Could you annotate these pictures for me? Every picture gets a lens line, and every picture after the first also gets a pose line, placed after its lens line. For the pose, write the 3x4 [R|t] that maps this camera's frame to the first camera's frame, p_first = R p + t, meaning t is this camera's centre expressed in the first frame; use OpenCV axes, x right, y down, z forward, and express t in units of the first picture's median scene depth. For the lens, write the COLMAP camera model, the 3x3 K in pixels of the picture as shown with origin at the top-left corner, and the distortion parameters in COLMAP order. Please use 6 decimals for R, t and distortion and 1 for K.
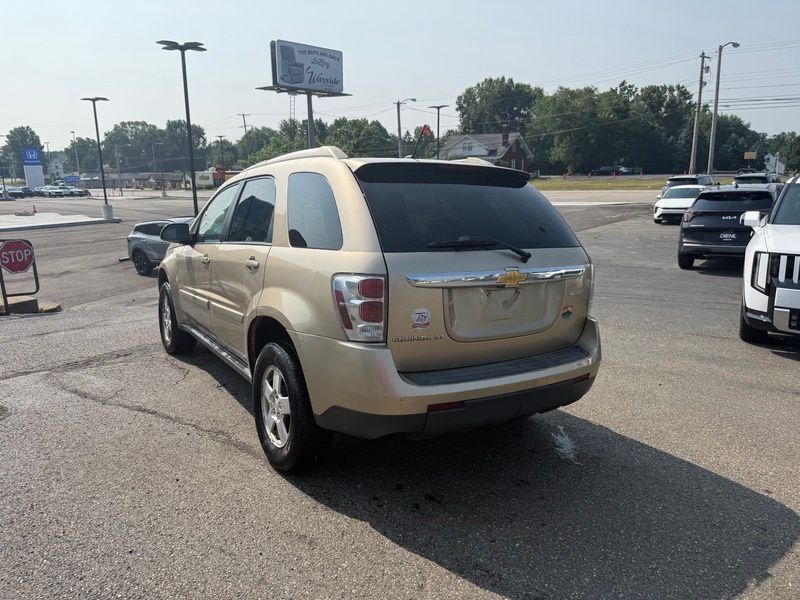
lens RADIAL K [[571.3, 0, 398.1], [0, 571.3, 296.1], [0, 0, 1]] dist [0.030241, -0.047562]
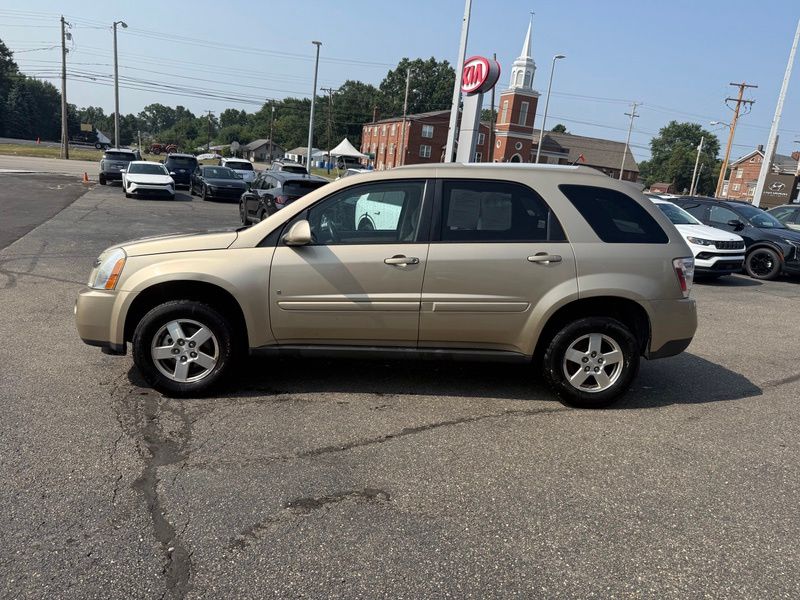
lens RADIAL K [[564.8, 0, 401.7], [0, 564.8, 288.7], [0, 0, 1]] dist [0.046465, -0.037351]
pose [[0.467616, -0.122592, 0.875389, -0.260883], [0.086637, 0.991924, 0.092633, -0.023359], [-0.879676, 0.032524, 0.474460, 0.126493]]
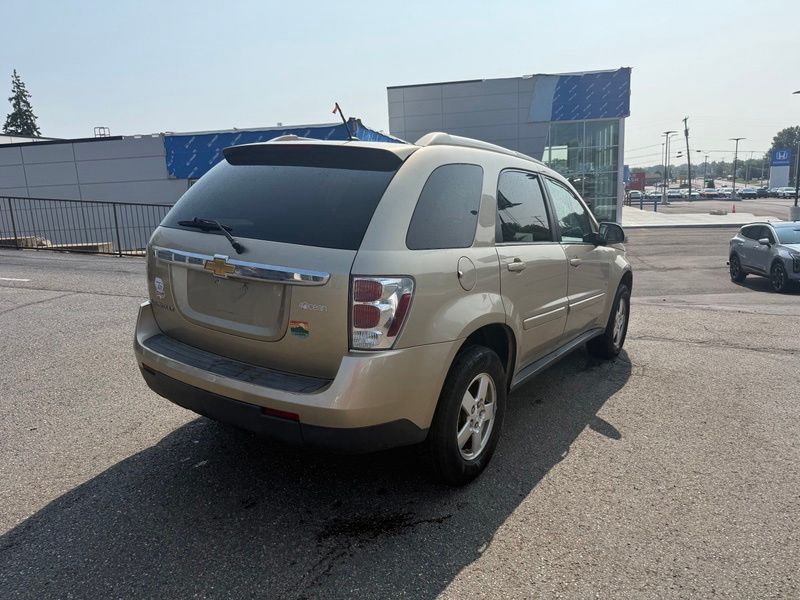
lens RADIAL K [[571.3, 0, 398.1], [0, 571.3, 296.1], [0, 0, 1]] dist [0.030241, -0.047562]
pose [[0.388529, 0.169878, -0.905642, 0.173056], [-0.172571, 0.978883, 0.109582, -0.020380], [0.905132, 0.113711, 0.409640, 0.133432]]
